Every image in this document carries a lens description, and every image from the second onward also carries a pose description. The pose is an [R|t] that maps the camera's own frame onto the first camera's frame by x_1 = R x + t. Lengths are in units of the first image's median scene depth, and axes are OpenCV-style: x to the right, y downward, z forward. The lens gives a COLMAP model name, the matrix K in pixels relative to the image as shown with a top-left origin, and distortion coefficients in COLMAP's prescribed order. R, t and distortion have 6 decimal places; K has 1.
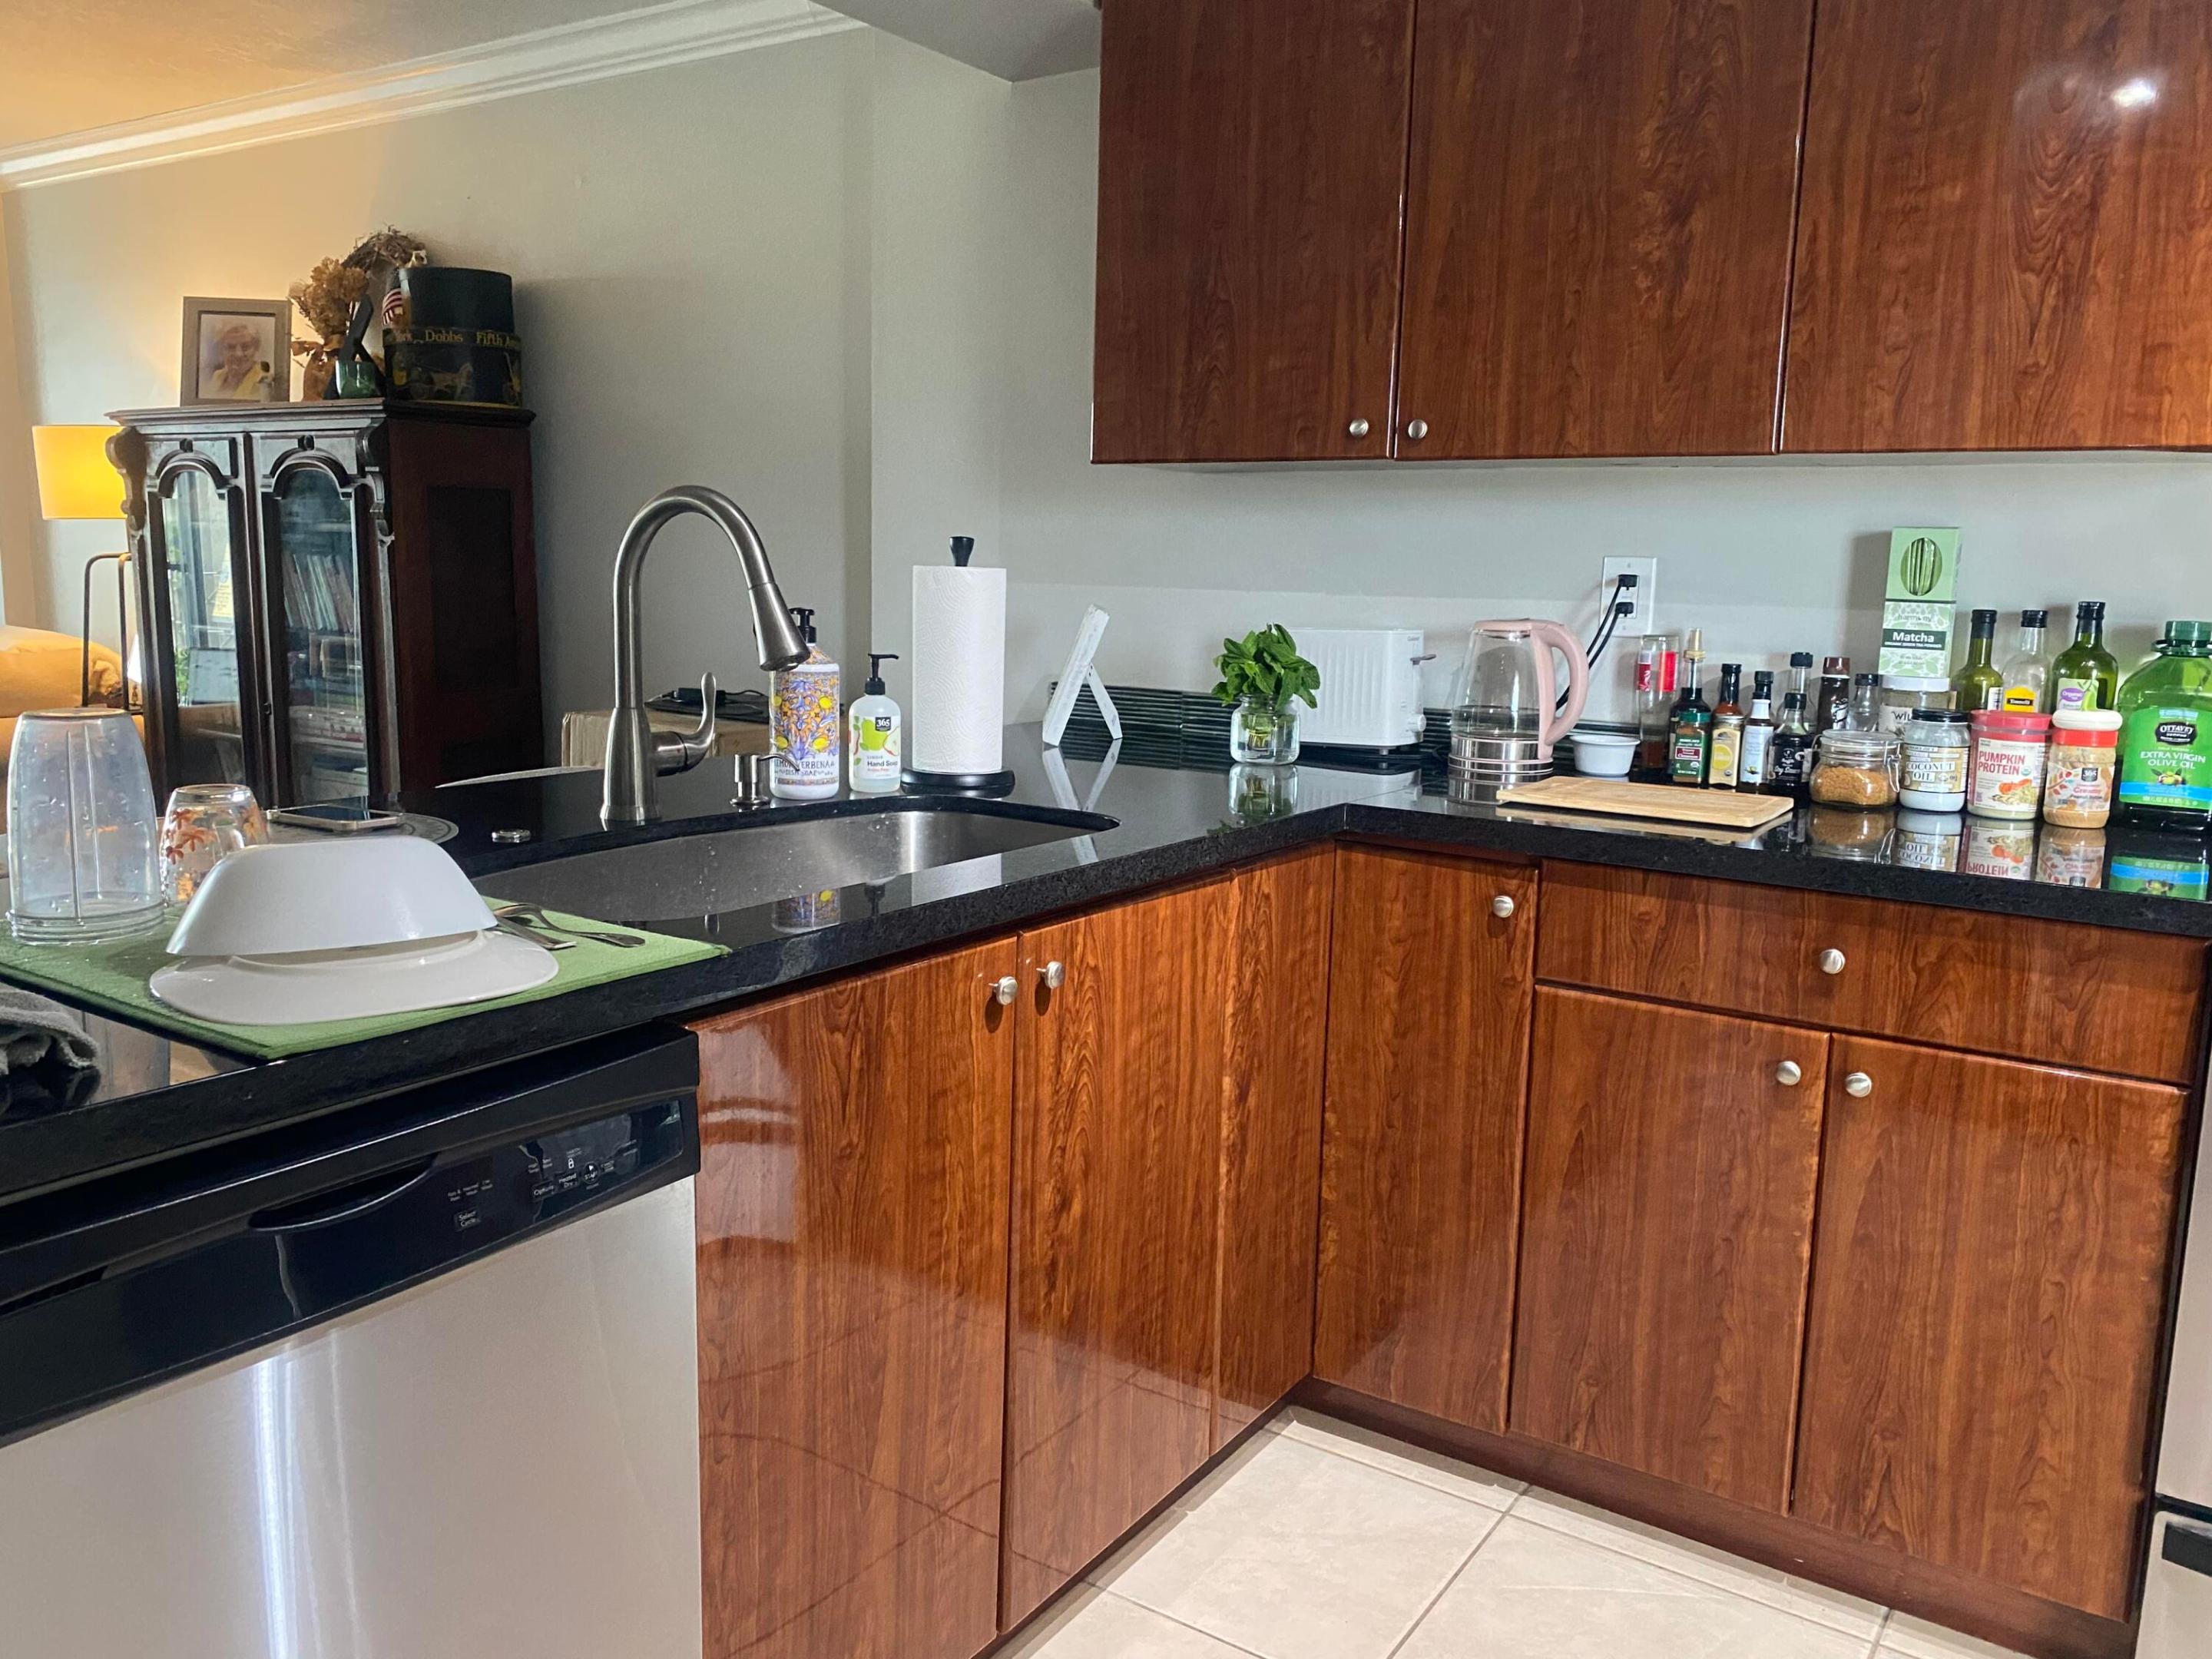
lens RADIAL K [[1677.9, 0, 1114.8], [0, 1677.9, 781.2], [0, 0, 1]] dist [0.045408, -0.067967]
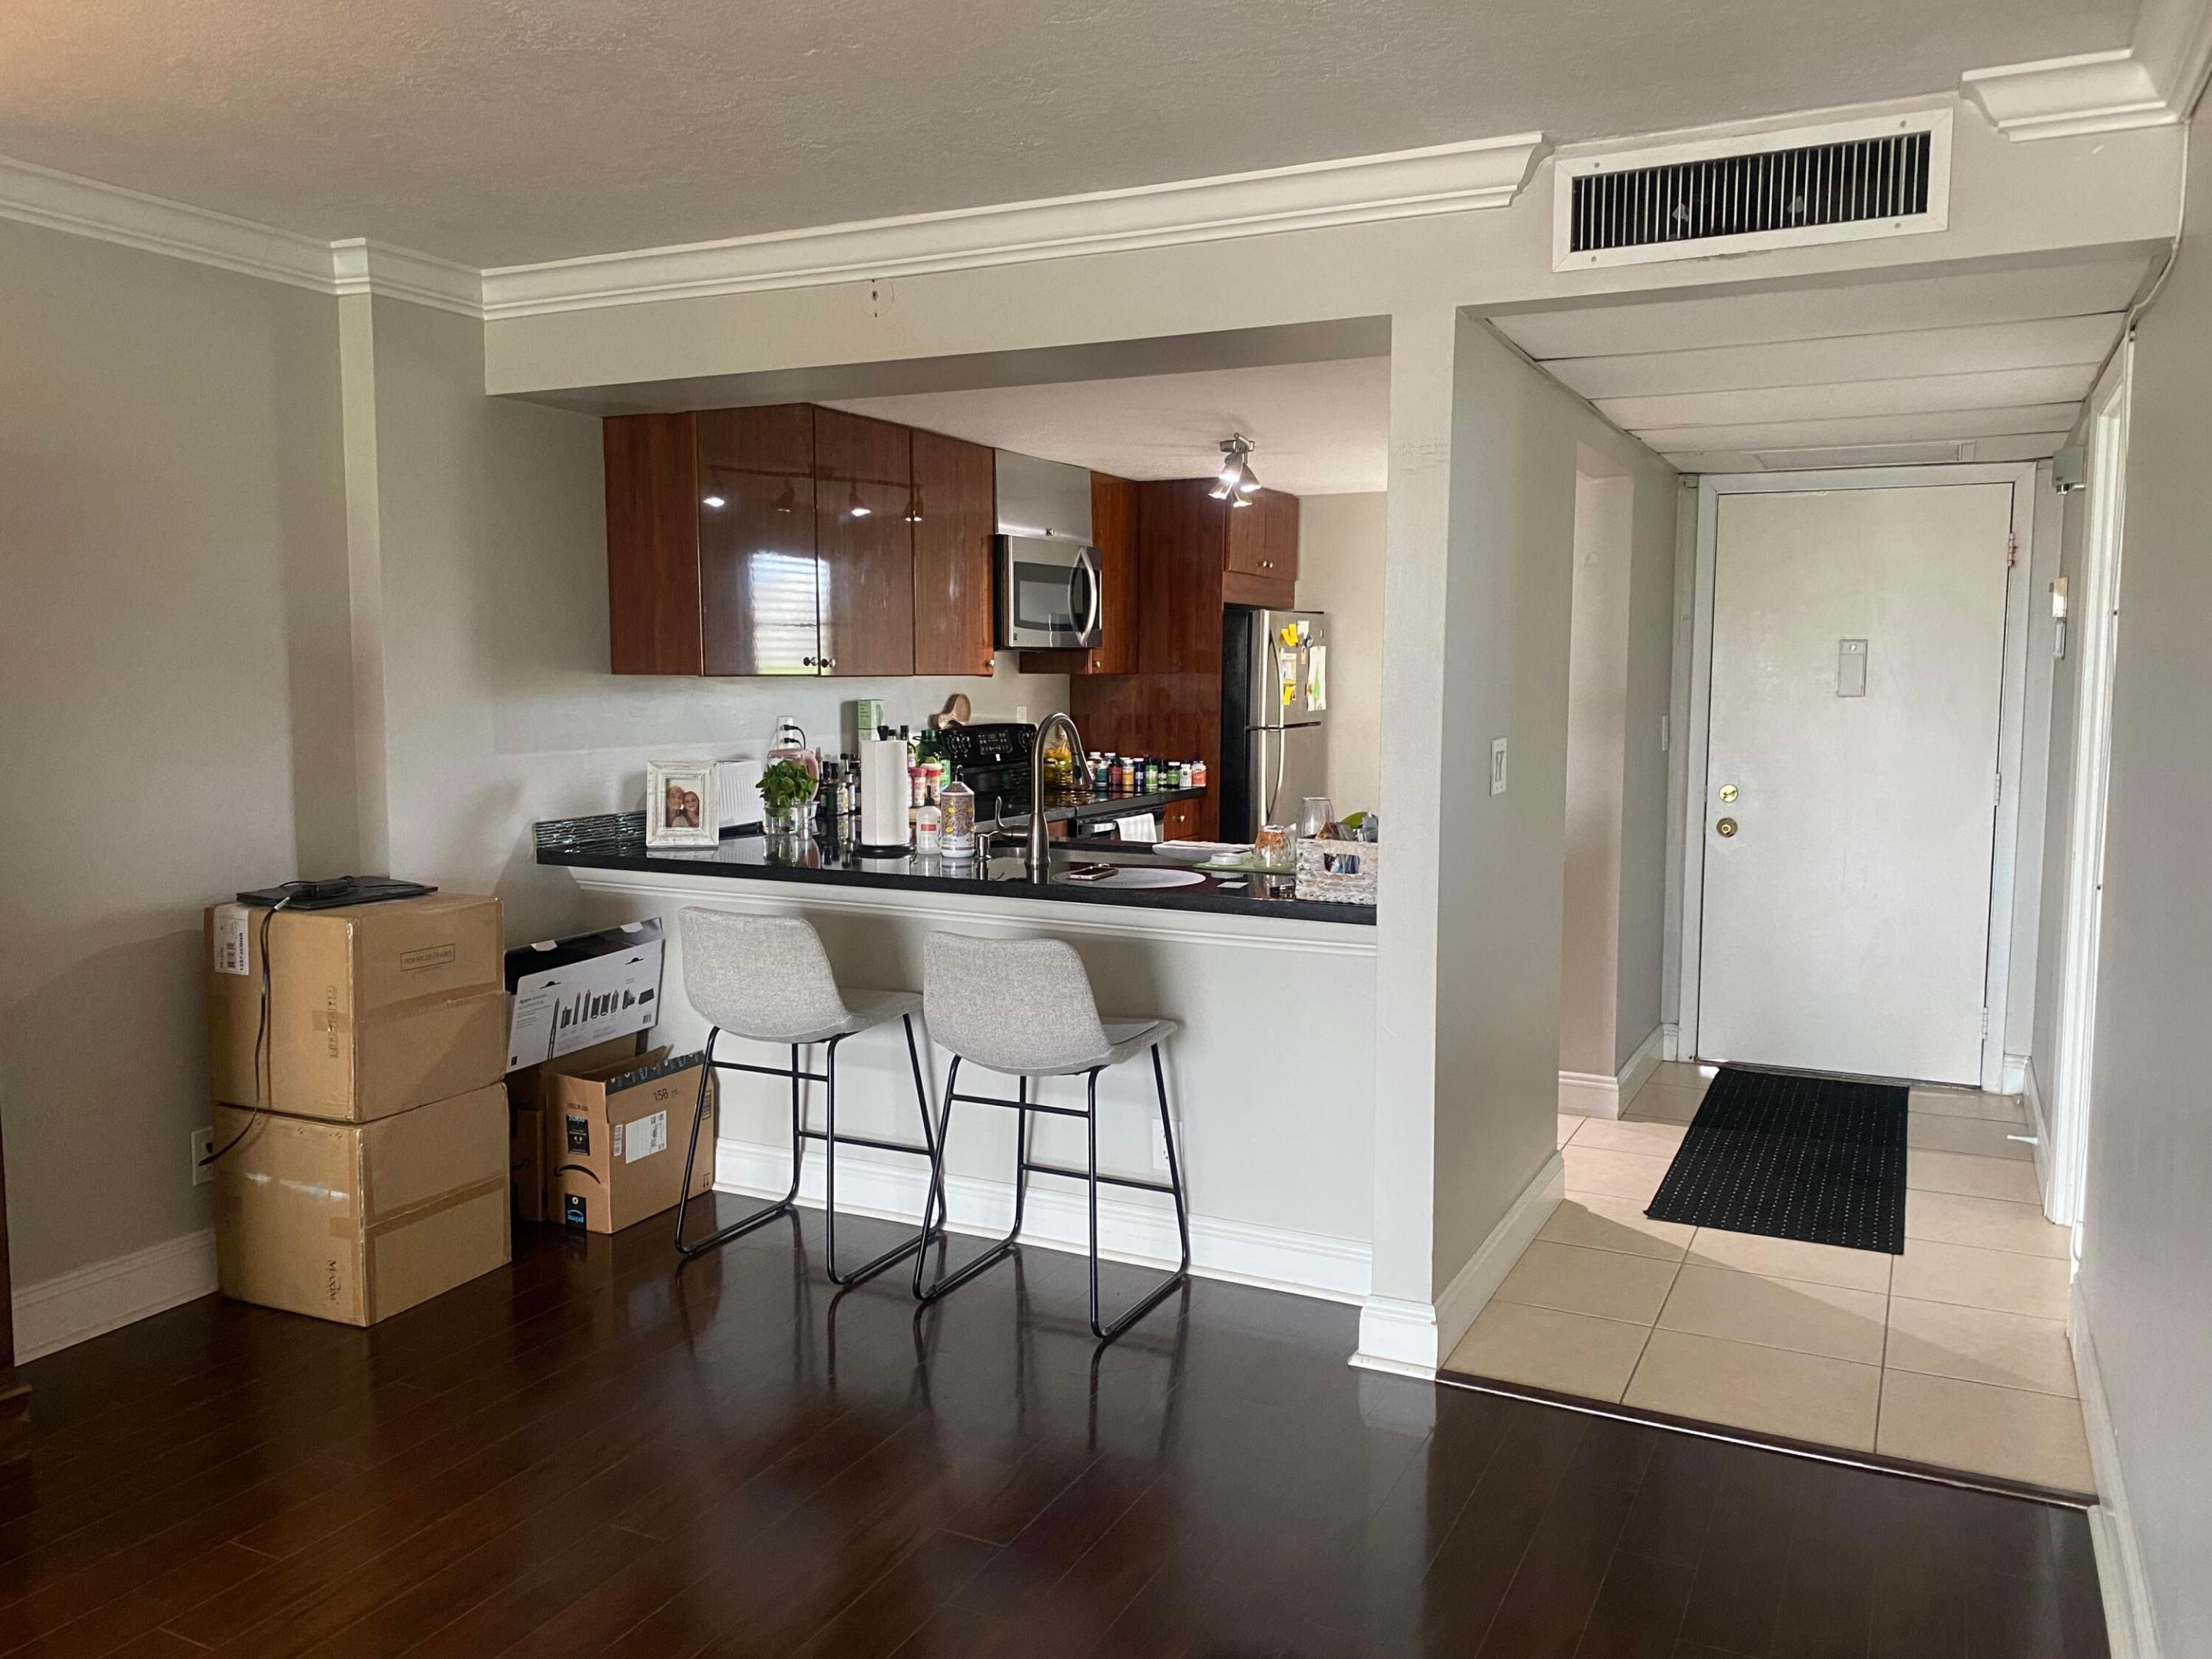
lens RADIAL K [[1677.9, 0, 1095.5], [0, 1677.9, 814.6], [0, 0, 1]] dist [0.045408, -0.067967]
pose [[-0.133082, -0.113845, 0.984545, -2.173302], [0.125557, 0.983441, 0.130689, -0.281299], [-0.983120, 0.141009, -0.116584, 1.037080]]
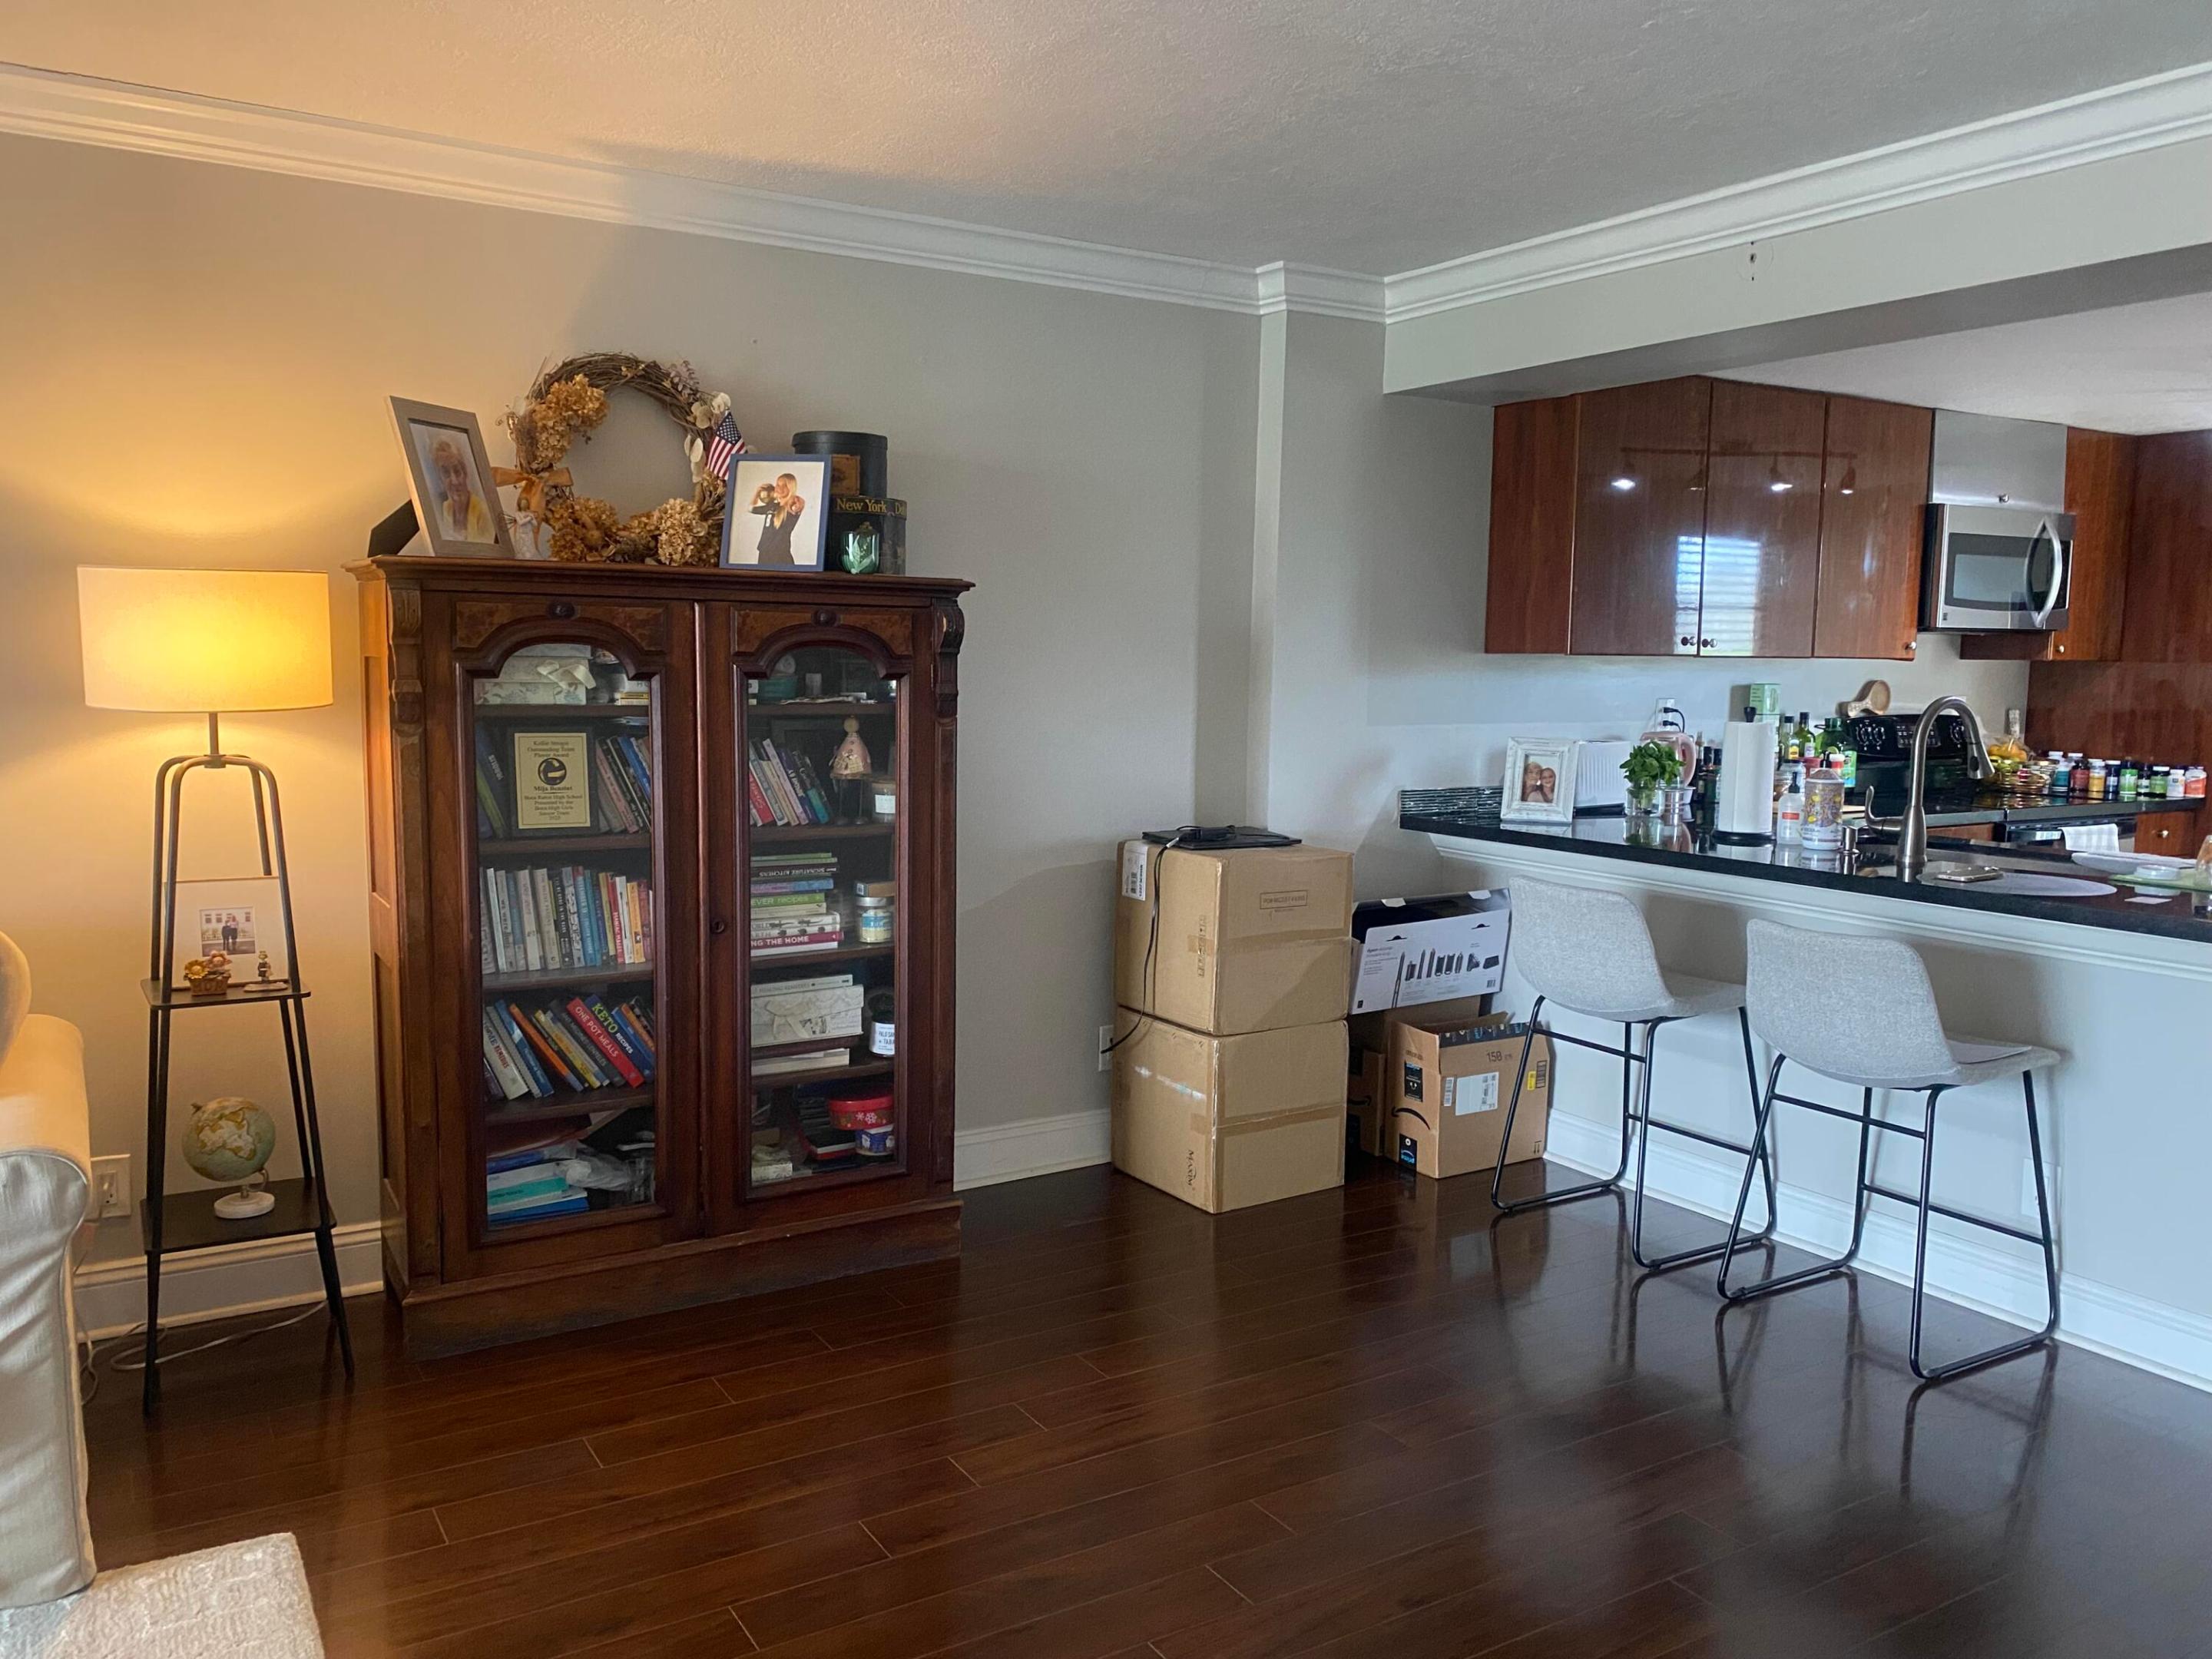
lens RADIAL K [[1677.9, 0, 1058.7], [0, 1677.9, 833.8], [0, 0, 1]] dist [0.045408, -0.067967]
pose [[0.430422, -0.118536, 0.894811, -2.237787], [0.118473, 0.990182, 0.074182, -0.247898], [-0.894819, 0.074081, 0.440240, 0.900534]]
